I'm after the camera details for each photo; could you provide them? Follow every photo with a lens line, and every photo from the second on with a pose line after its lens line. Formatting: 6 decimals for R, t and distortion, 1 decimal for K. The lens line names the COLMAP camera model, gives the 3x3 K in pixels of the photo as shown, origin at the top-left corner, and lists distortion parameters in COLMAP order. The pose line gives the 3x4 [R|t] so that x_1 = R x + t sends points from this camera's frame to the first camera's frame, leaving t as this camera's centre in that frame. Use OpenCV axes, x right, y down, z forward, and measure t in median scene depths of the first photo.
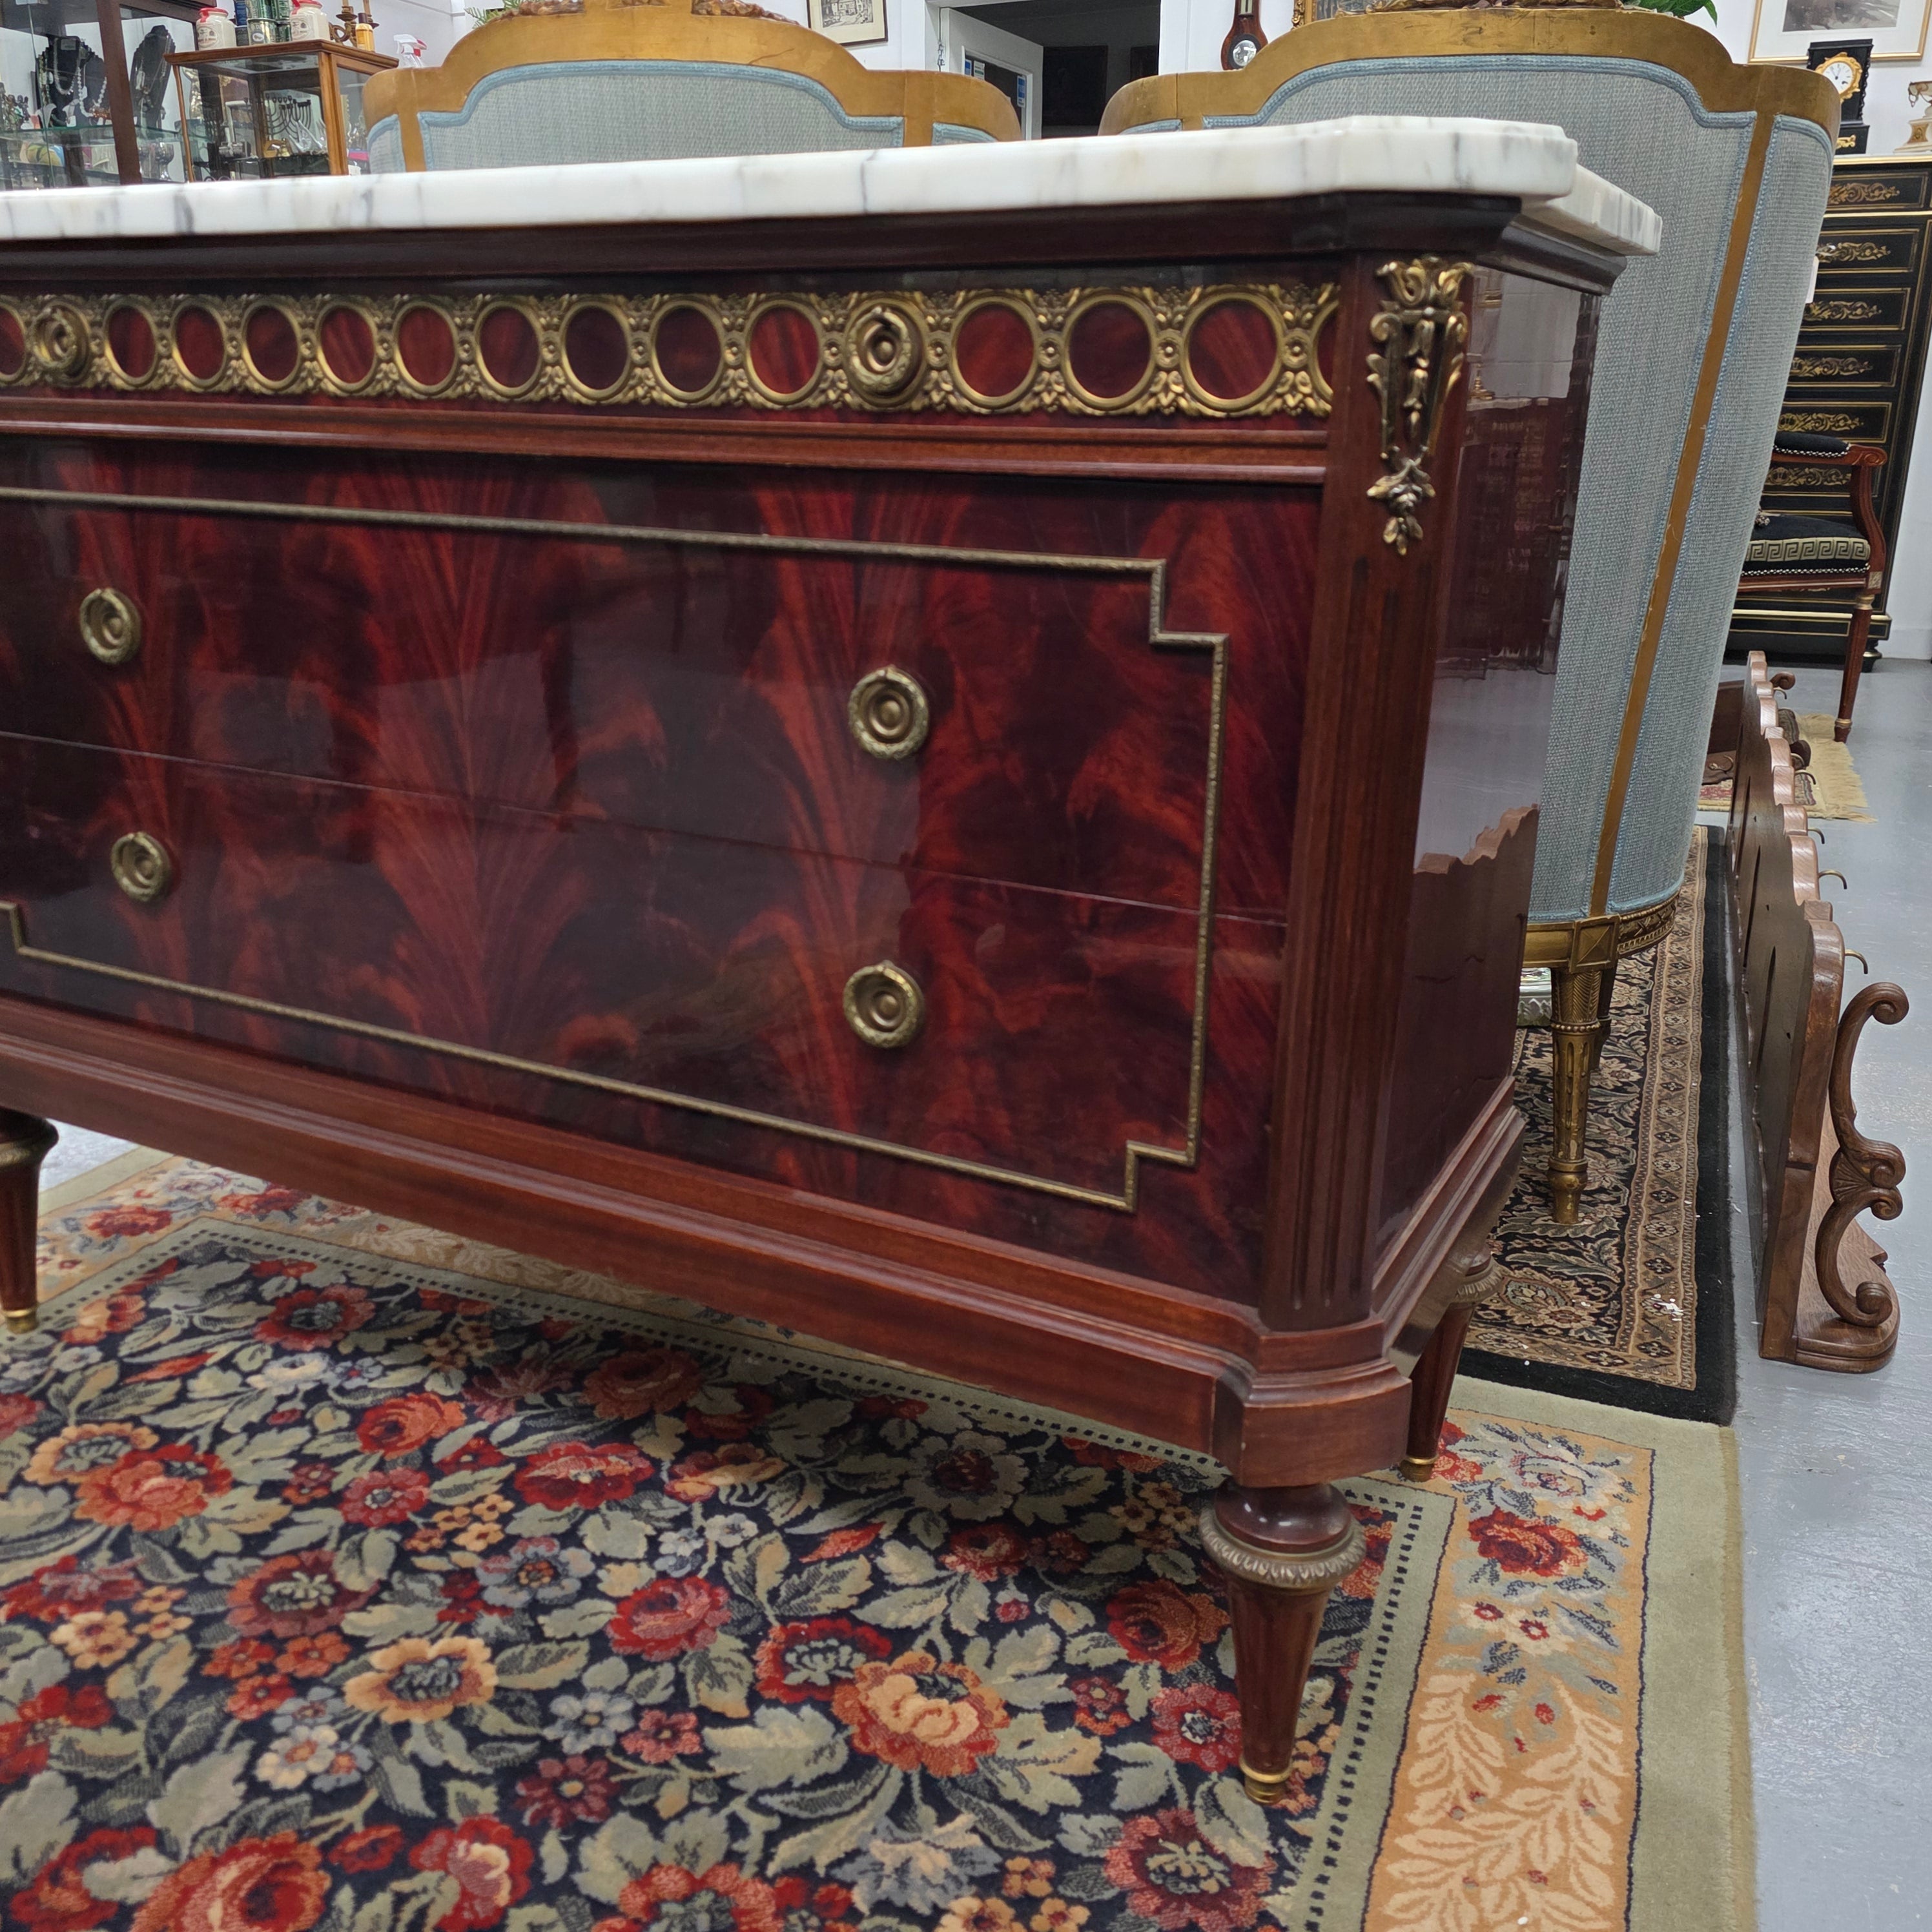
lens RADIAL K [[1840.7, 0, 1012.5], [0, 1840.7, 973.3], [0, 0, 1]] dist [0.022387, -0.023771]
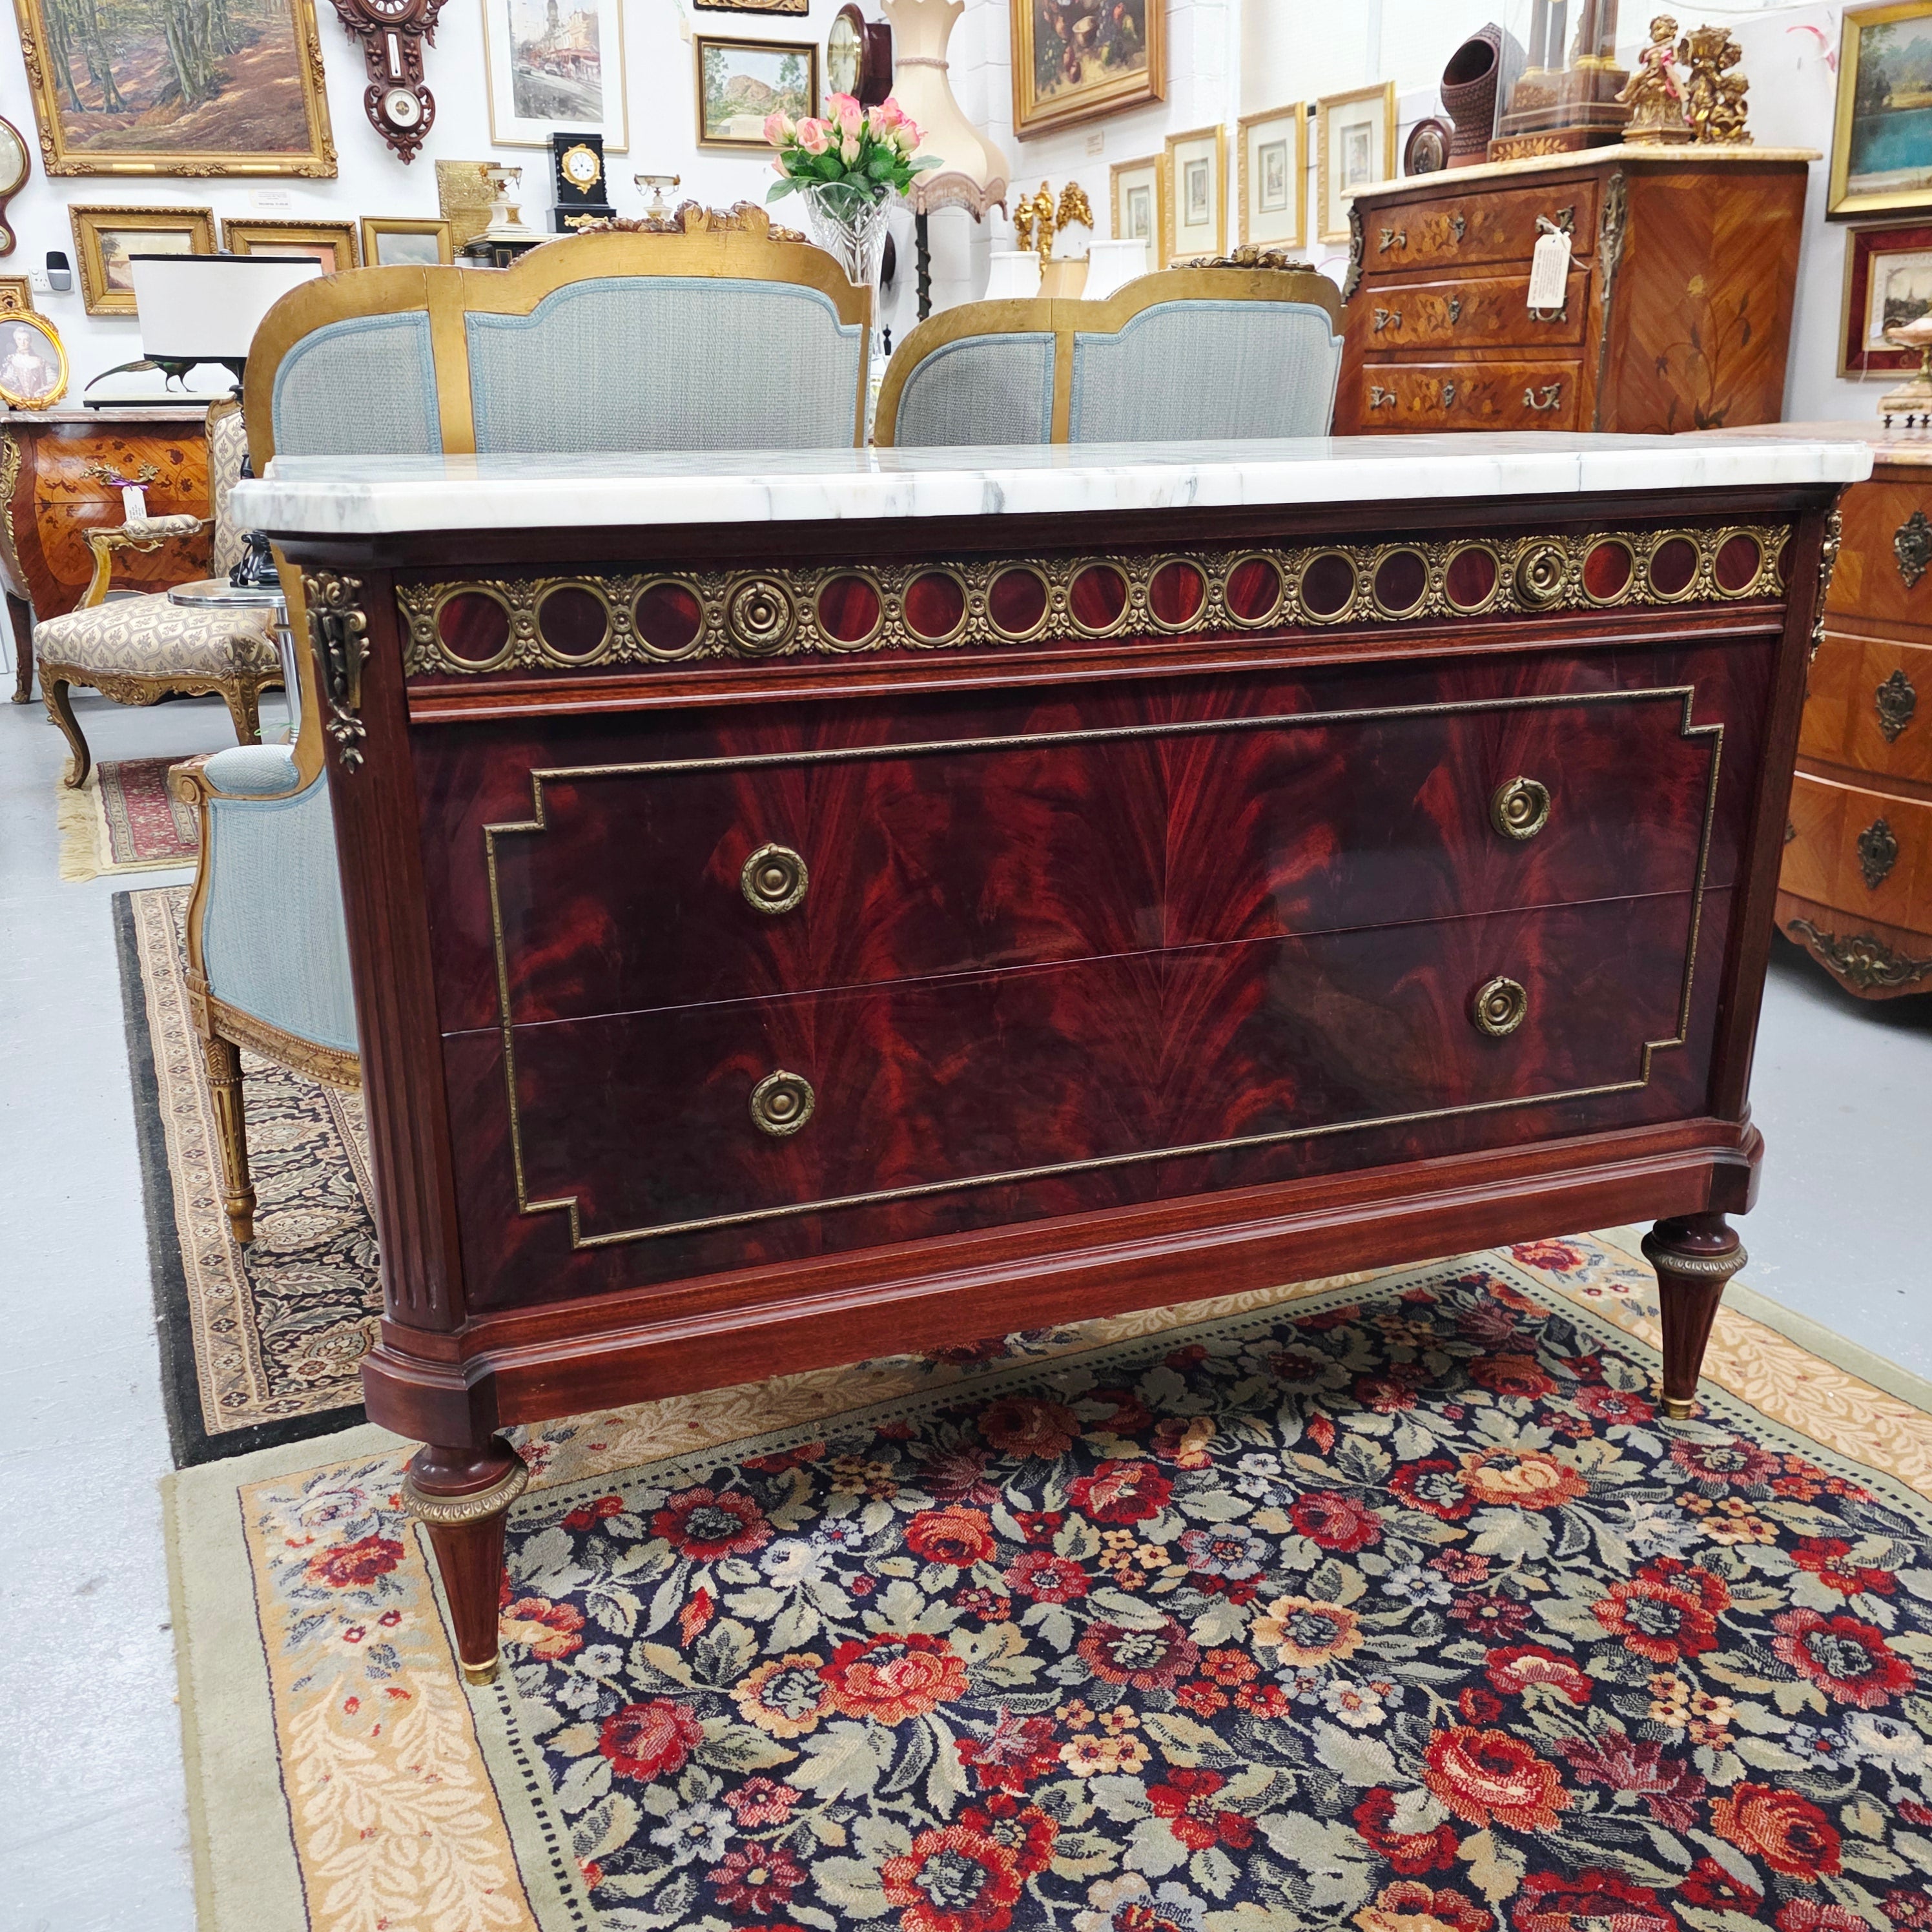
lens RADIAL K [[1840.7, 0, 1012.5], [0, 1840.7, 973.3], [0, 0, 1]] dist [0.022387, -0.023771]
pose [[0.678323, -0.249987, 0.690930, -1.078340], [0.242317, 0.963845, 0.110835, -0.209343], [-0.693657, 0.092242, 0.714375, 0.183963]]
